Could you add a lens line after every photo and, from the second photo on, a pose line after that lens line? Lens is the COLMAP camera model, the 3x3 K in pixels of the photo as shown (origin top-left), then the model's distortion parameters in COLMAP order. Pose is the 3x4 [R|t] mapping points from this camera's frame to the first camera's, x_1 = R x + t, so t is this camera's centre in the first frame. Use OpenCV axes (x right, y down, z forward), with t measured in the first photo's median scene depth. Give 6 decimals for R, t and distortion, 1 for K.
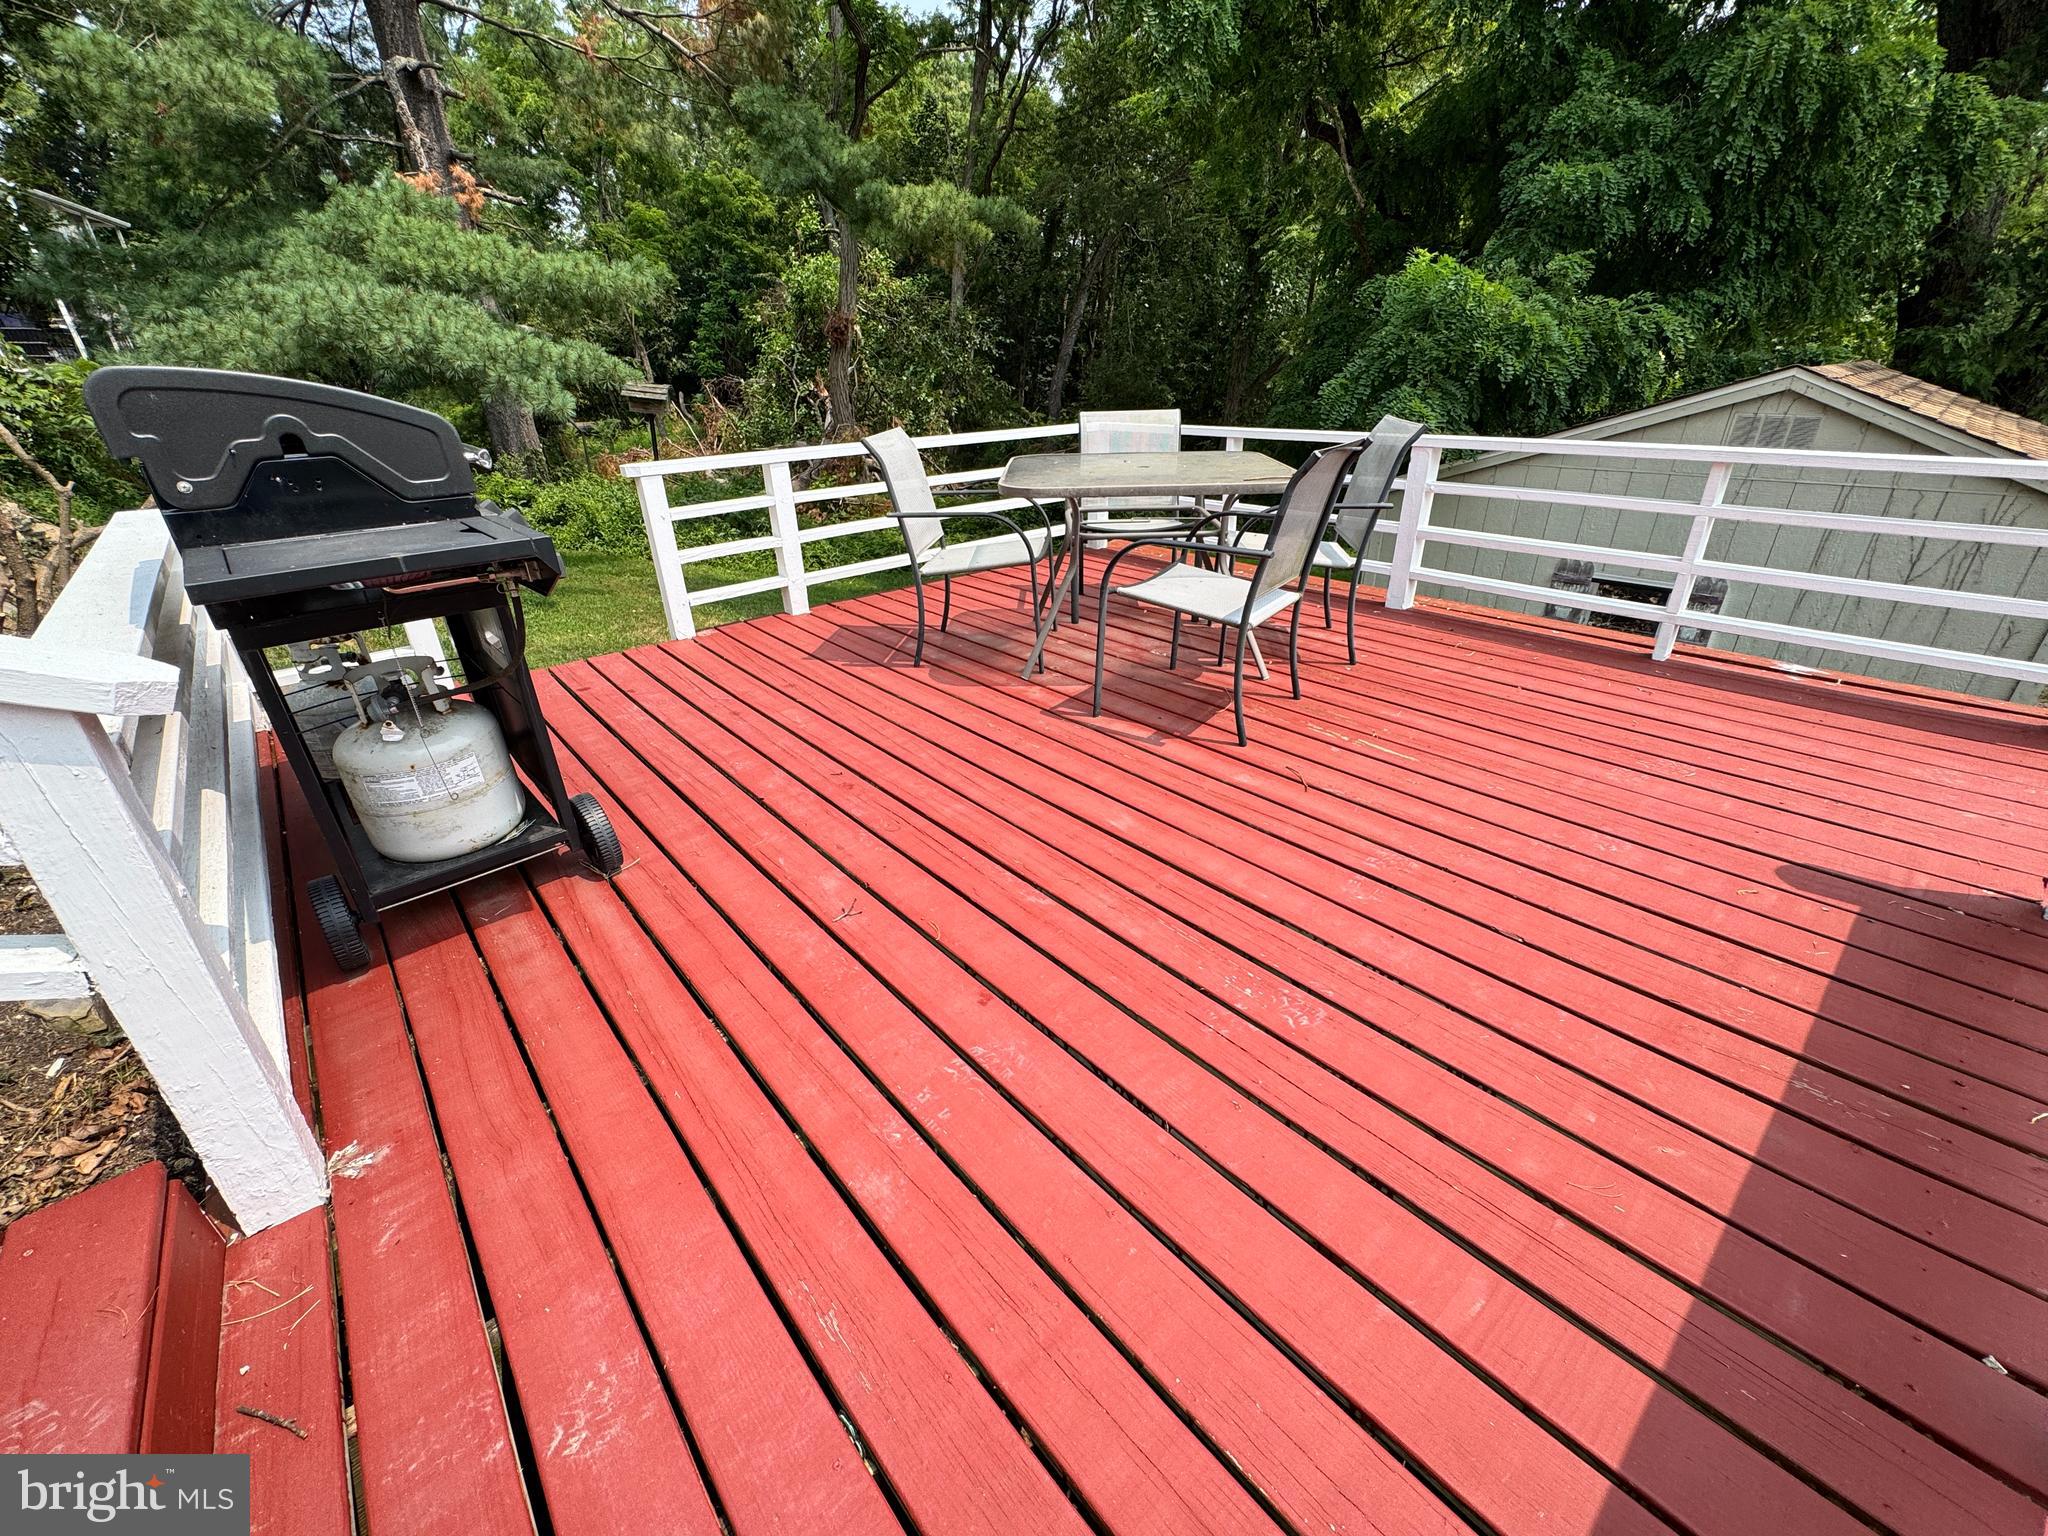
lens RADIAL K [[822.5, 0, 1024.2], [0, 822.5, 766.4], [0, 0, 1]] dist [0.002137, -0.000093]
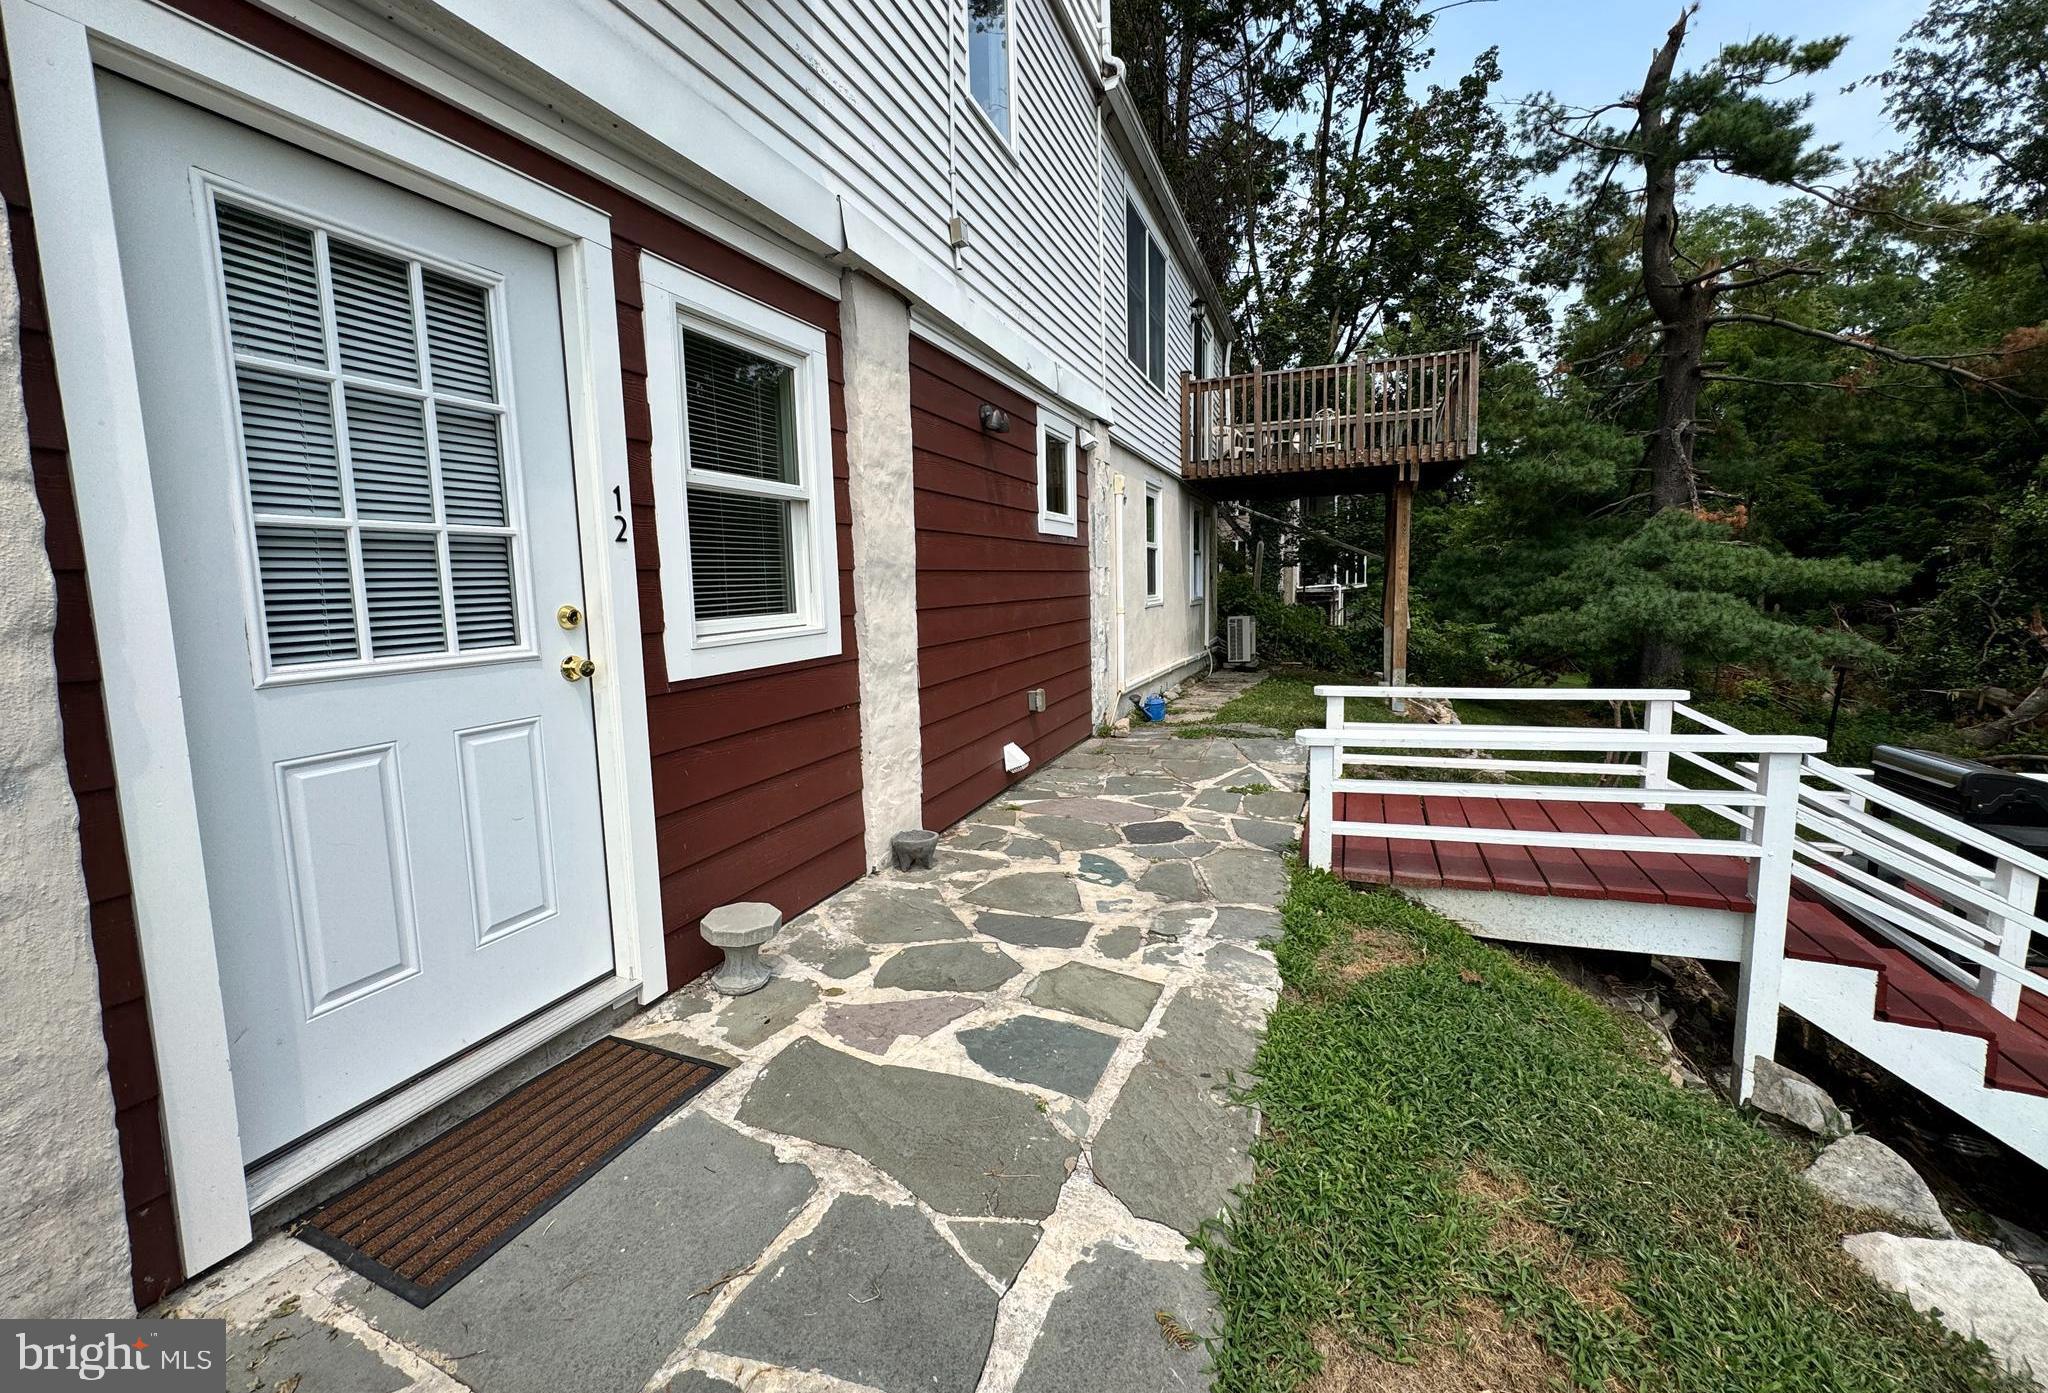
lens RADIAL K [[824.6, 0, 1031.2], [0, 824.6, 677.4], [0, 0, 1]] dist [-0.001767, 0.000093]
pose [[0.477449, 0.103881, -0.872497, 0.003416], [-0.373430, 0.922835, -0.094474, 0.154601], [0.795357, 0.370923, 0.479399, -0.602543]]
